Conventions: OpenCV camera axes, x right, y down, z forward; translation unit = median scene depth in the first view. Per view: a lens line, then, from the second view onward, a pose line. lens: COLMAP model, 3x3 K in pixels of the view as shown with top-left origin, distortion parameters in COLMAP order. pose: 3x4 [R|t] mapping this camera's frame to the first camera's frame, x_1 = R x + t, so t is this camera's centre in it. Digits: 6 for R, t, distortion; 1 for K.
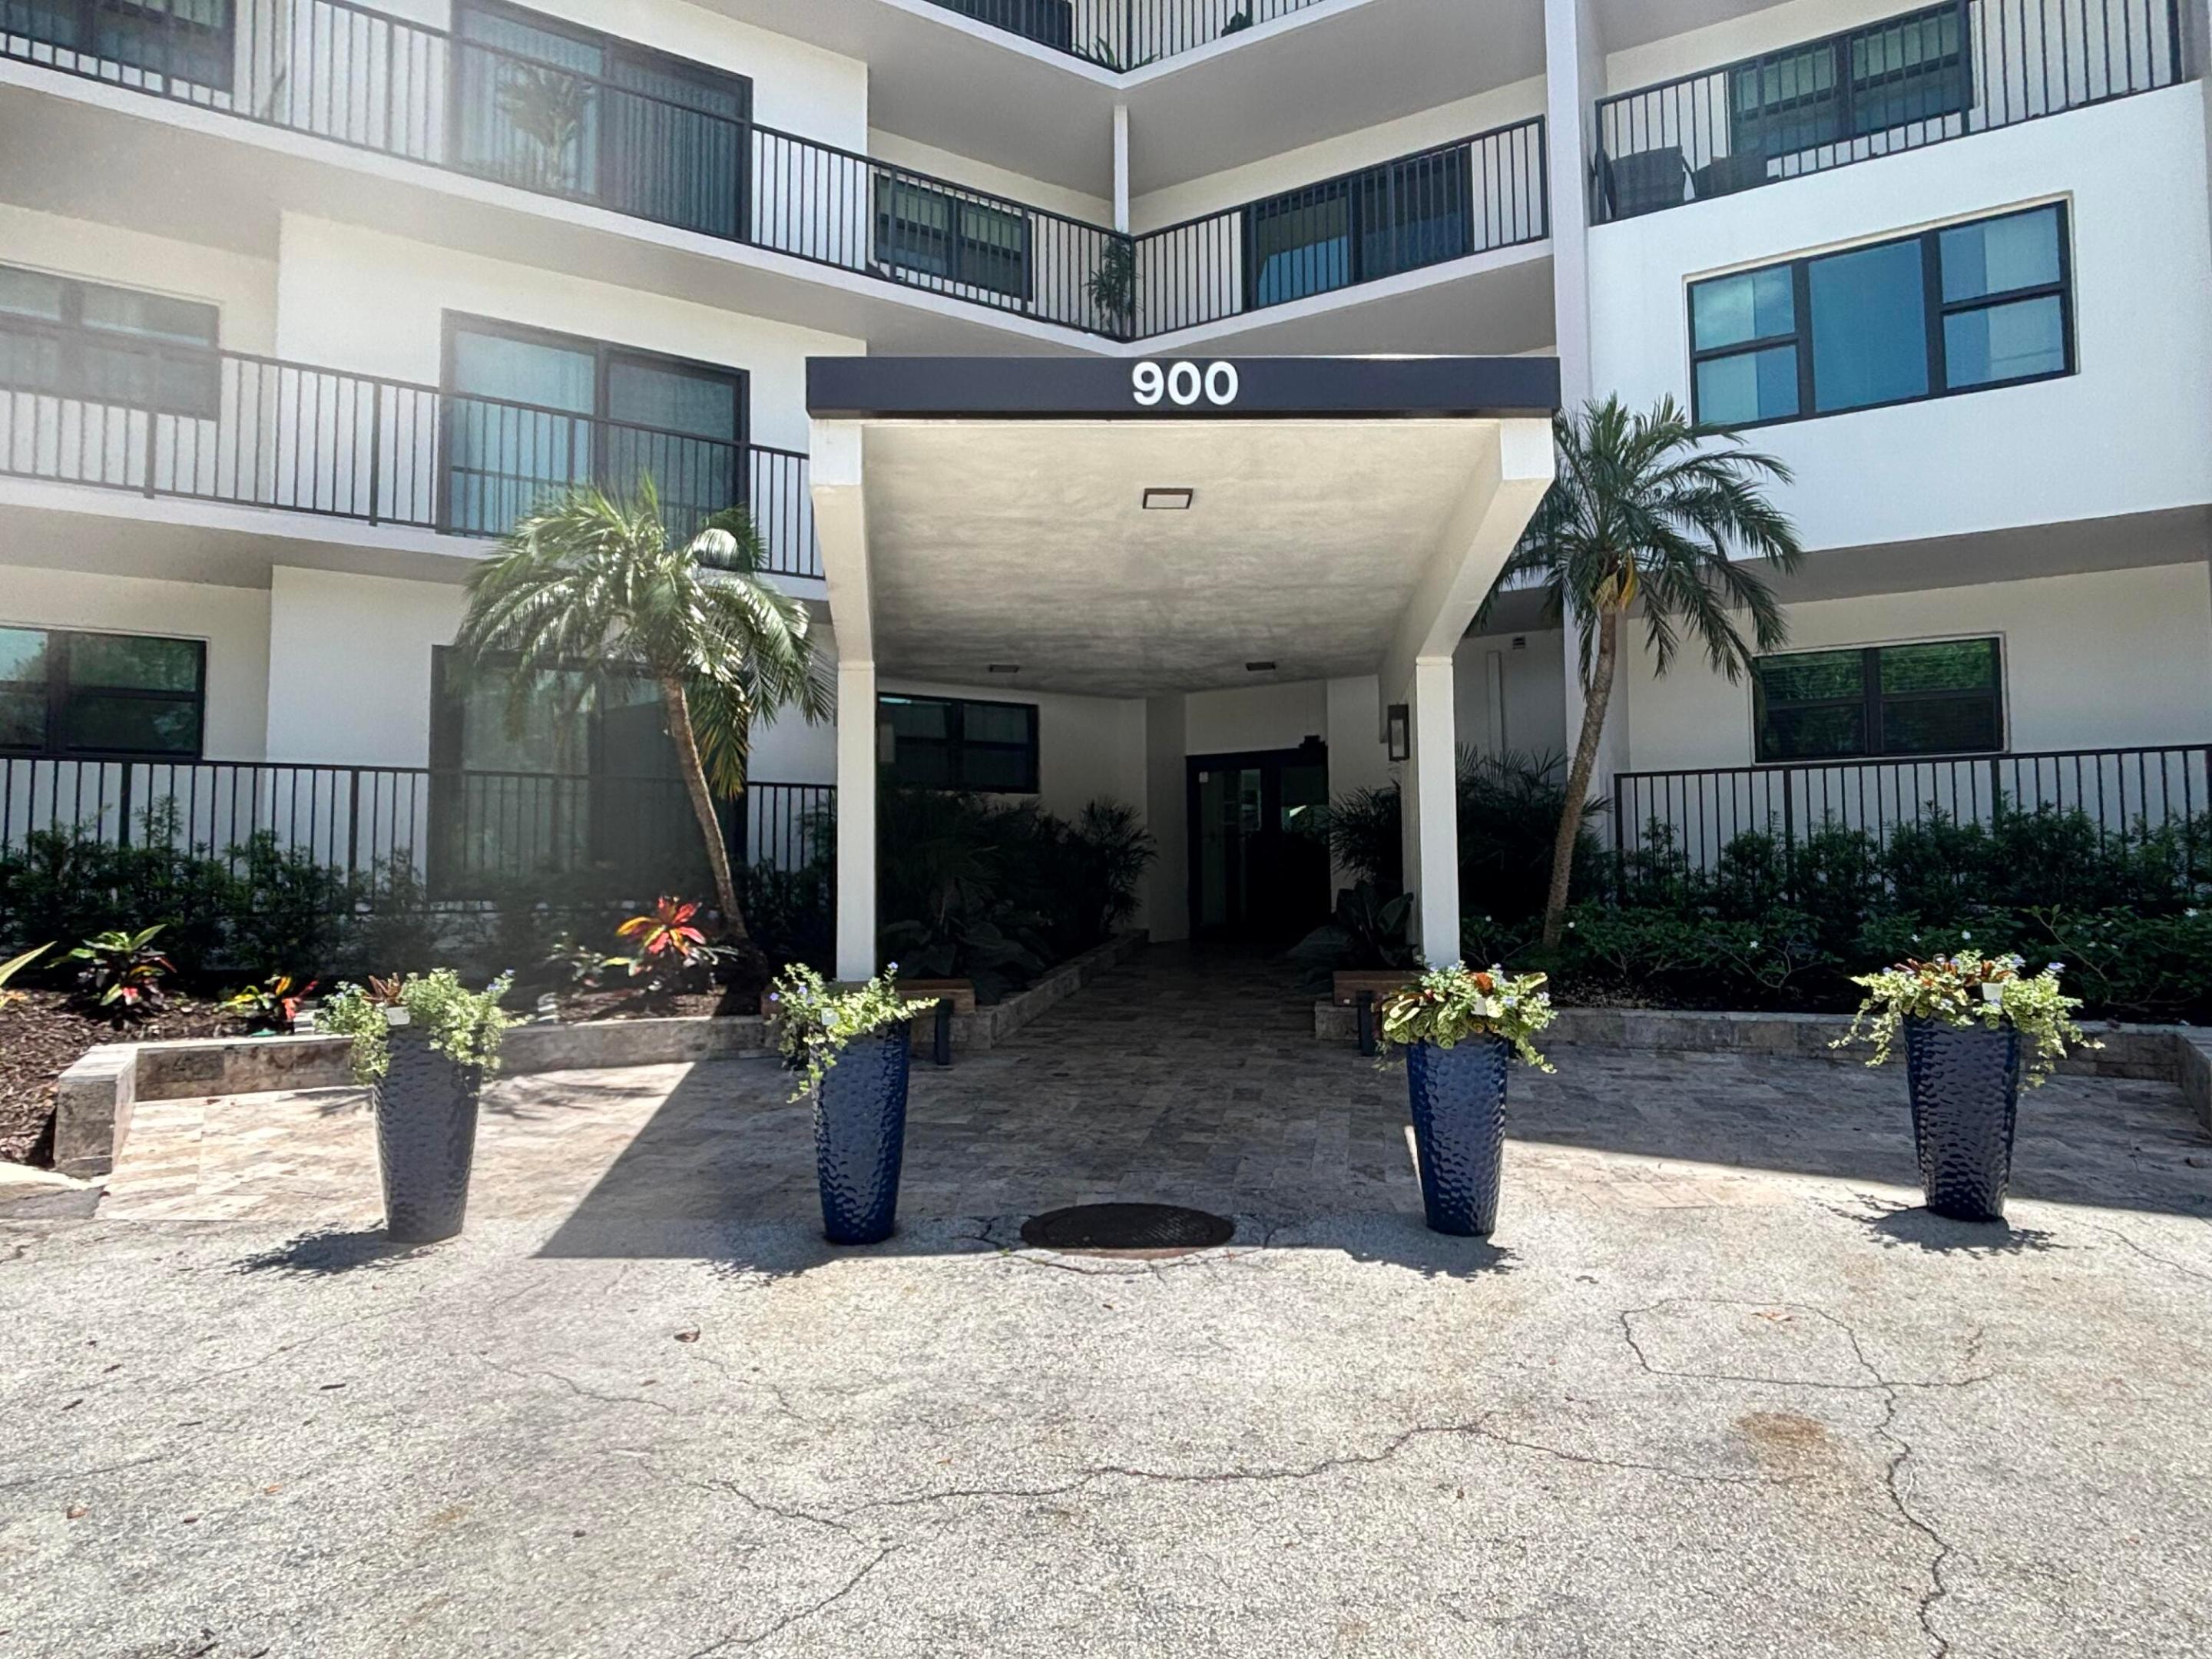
lens RADIAL K [[1297.5, 0, 1103.7], [0, 1297.5, 818.4], [0, 0, 1]] dist [0.004450, 0.000285]
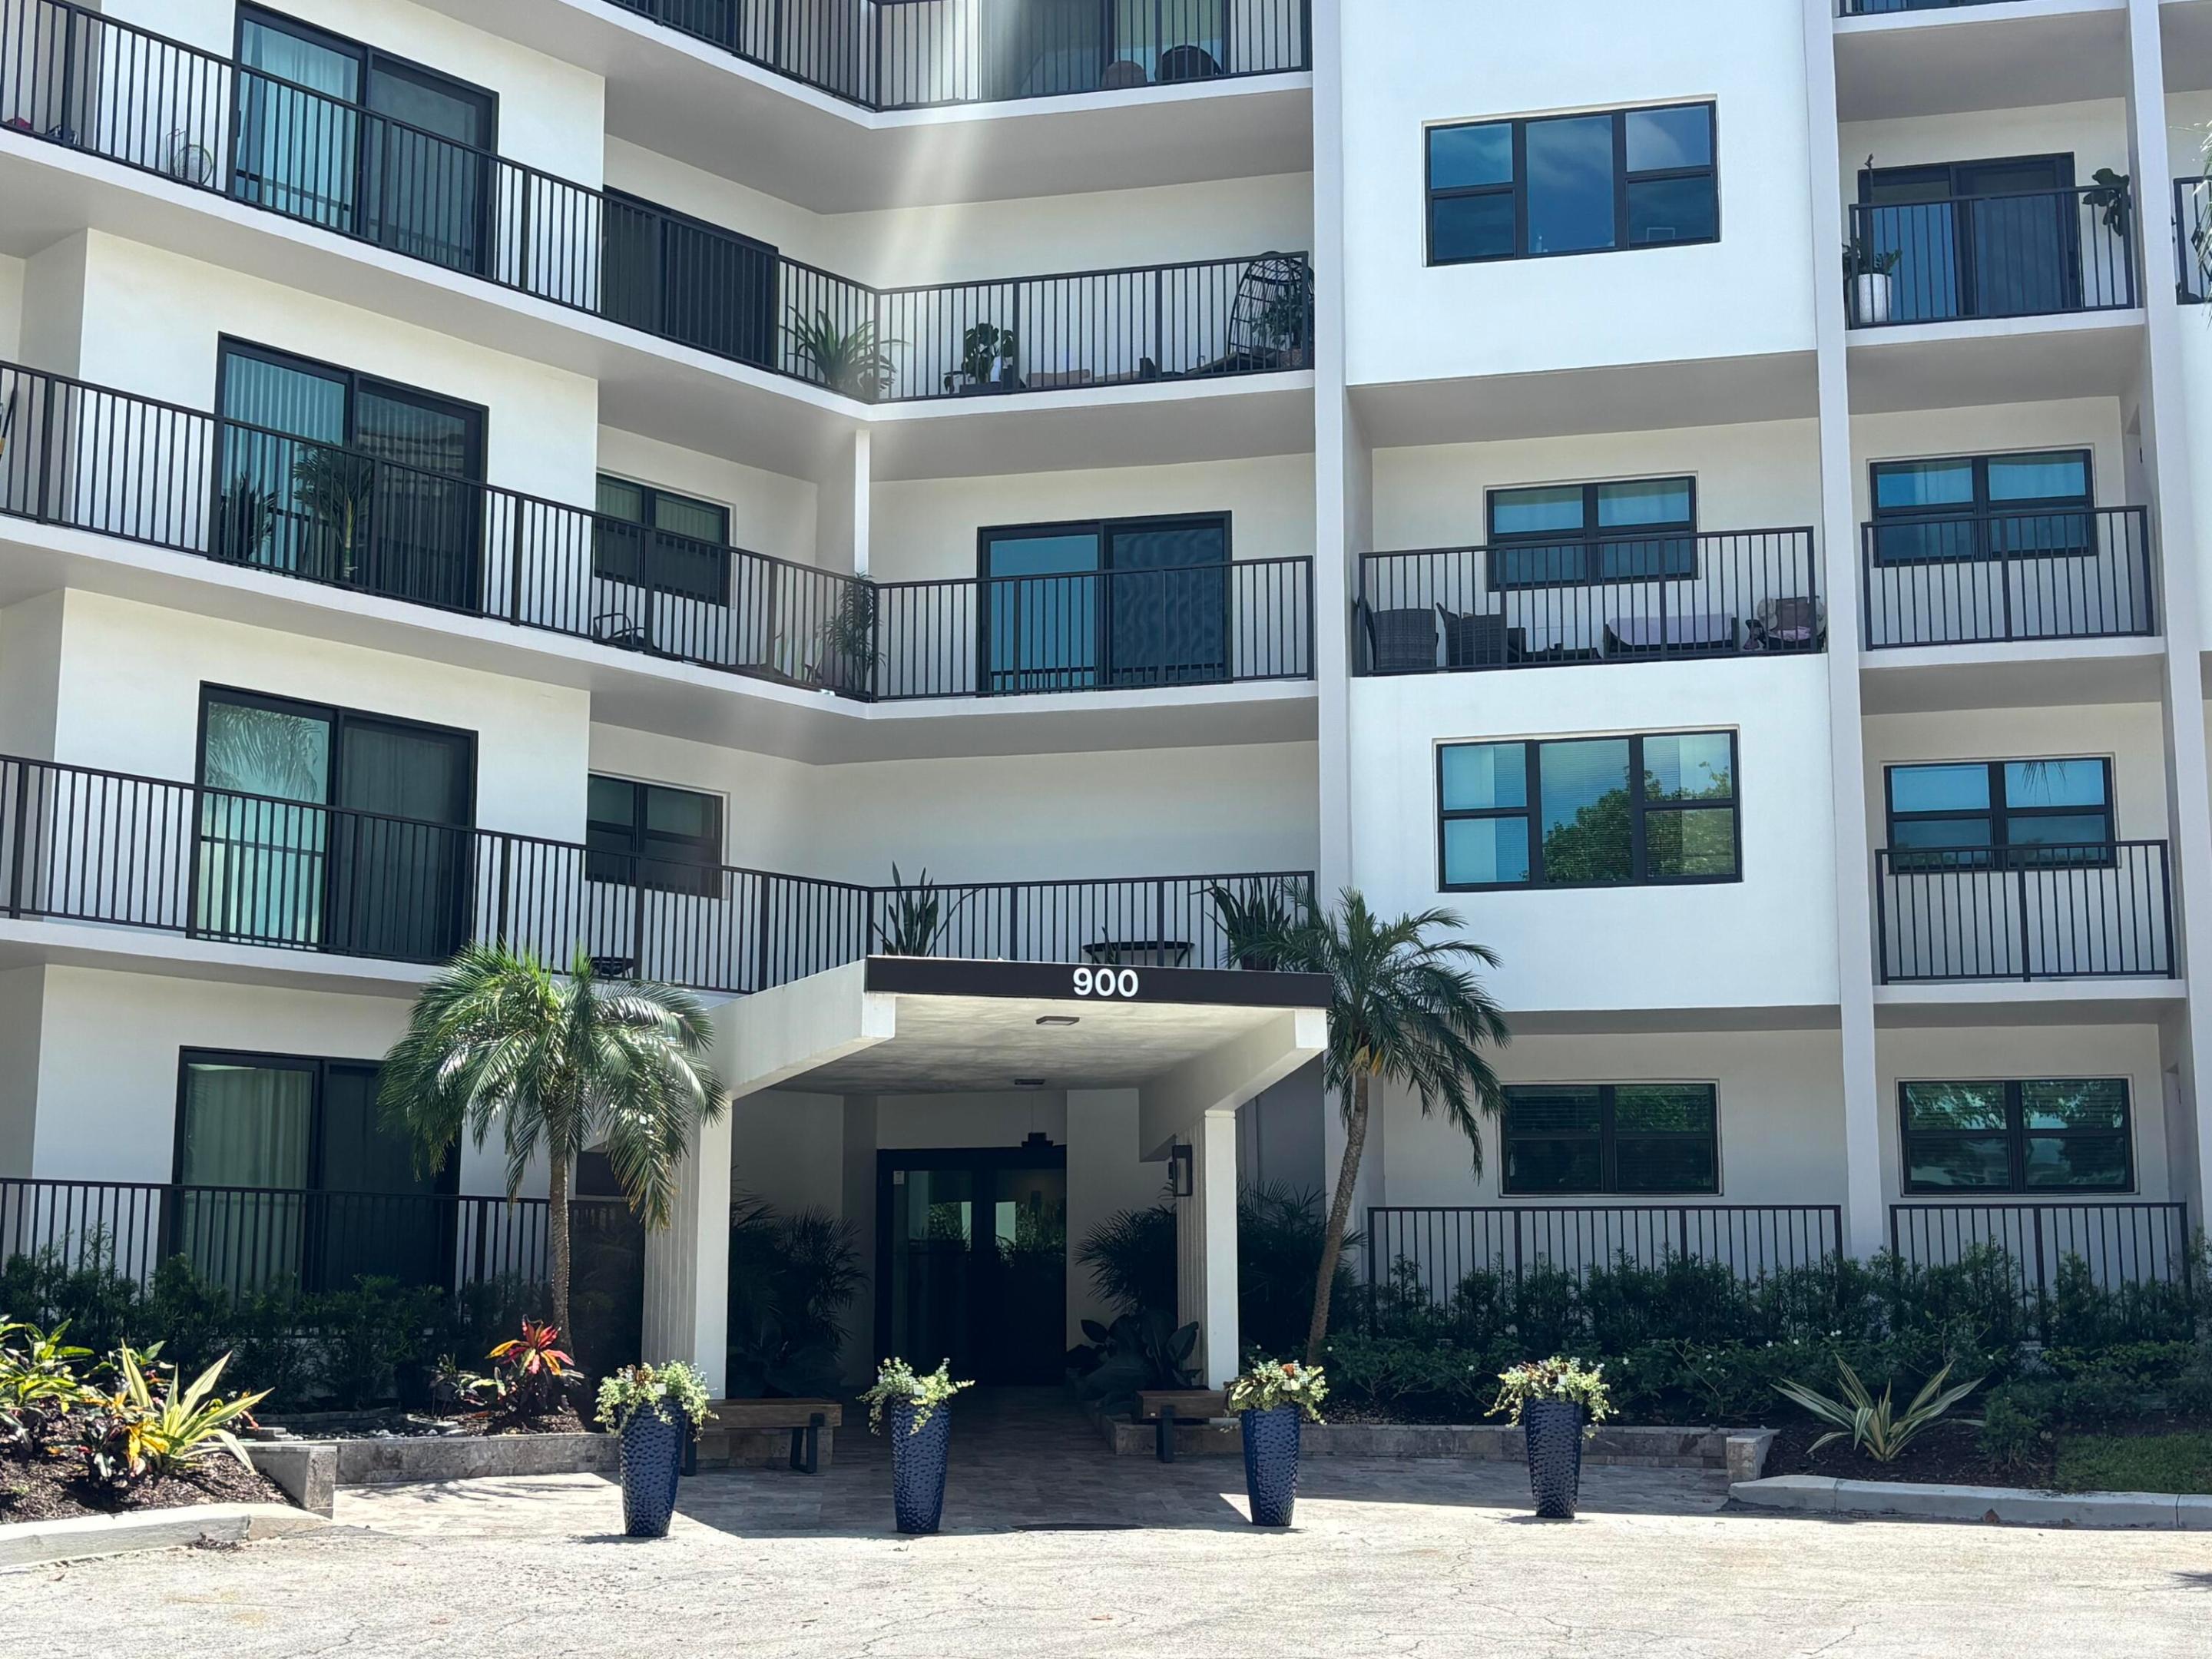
lens RADIAL K [[2936.5, 0, 1106.0], [0, 2936.5, 829.5], [0, 0, 1]] dist [0.230161, -0.801711]
pose [[0.960758, 0.054885, 0.271903, -0.536285], [-0.023716, 0.992893, -0.116623, -0.063157], [-0.276372, 0.105598, 0.955232, -1.412592]]
